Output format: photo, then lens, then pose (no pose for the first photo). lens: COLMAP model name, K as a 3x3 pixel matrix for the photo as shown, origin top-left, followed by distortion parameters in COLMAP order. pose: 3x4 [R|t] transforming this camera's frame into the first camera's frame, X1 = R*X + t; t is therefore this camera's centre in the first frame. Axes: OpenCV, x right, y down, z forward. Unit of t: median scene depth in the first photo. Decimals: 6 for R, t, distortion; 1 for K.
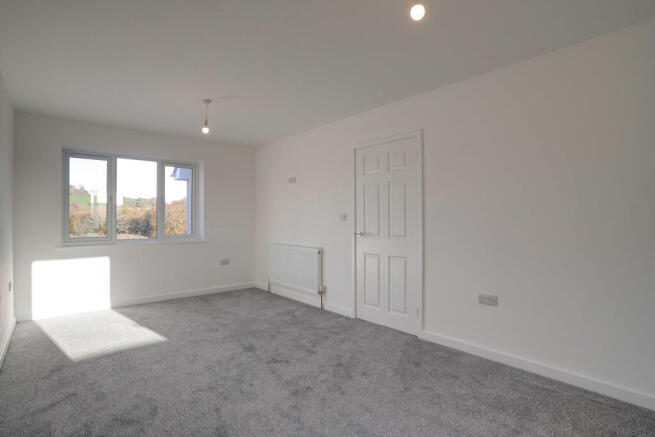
lens RADIAL K [[320.2, 0, 326.8], [0, 320.2, 205.4], [0, 0, 1]] dist [-0.069562, 0.026596]
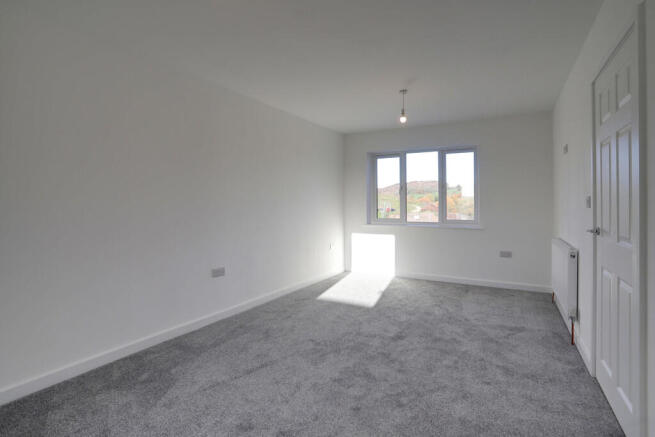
lens RADIAL K [[320.2, 0, 326.8], [0, 320.2, 205.4], [0, 0, 1]] dist [-0.069562, 0.026596]
pose [[0.333346, 0.011725, -0.942732, 0.468239], [0.034698, 0.999093, 0.024695, 0.007529], [0.942166, -0.040943, 0.332636, 0.370062]]
